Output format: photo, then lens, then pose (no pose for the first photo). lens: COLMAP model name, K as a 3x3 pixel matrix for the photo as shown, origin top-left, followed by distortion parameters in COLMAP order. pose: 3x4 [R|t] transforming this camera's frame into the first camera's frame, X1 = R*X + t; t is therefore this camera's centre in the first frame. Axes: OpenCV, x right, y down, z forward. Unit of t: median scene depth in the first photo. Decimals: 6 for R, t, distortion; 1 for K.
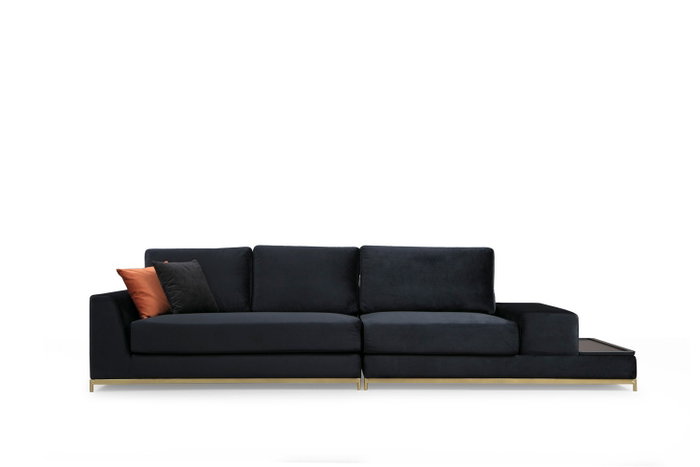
lens RADIAL K [[1102.5, 0, 350.0], [0, 1102.5, 233.5], [0, 0, 1]] dist [0.258196, 0.022815]
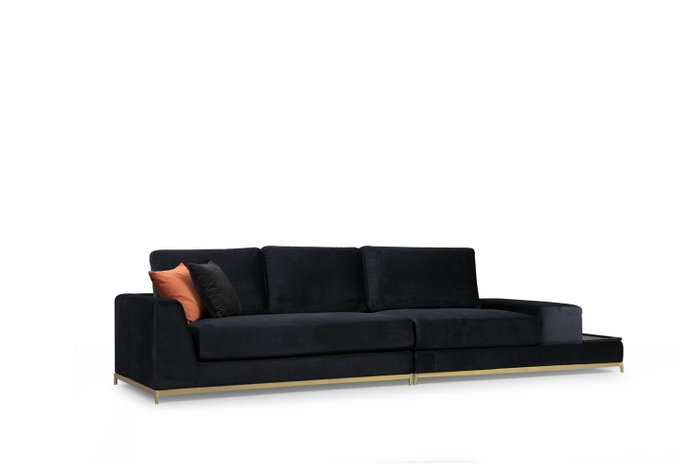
lens RADIAL K [[1102.5, 0, 350.0], [0, 1102.5, 233.5], [0, 0, 1]] dist [0.258196, 0.022815]
pose [[0.898948, 0.002293, 0.438048, -0.468588], [-0.002230, 0.999997, -0.000660, -0.000076], [-0.438049, -0.000384, 0.898951, 0.088594]]
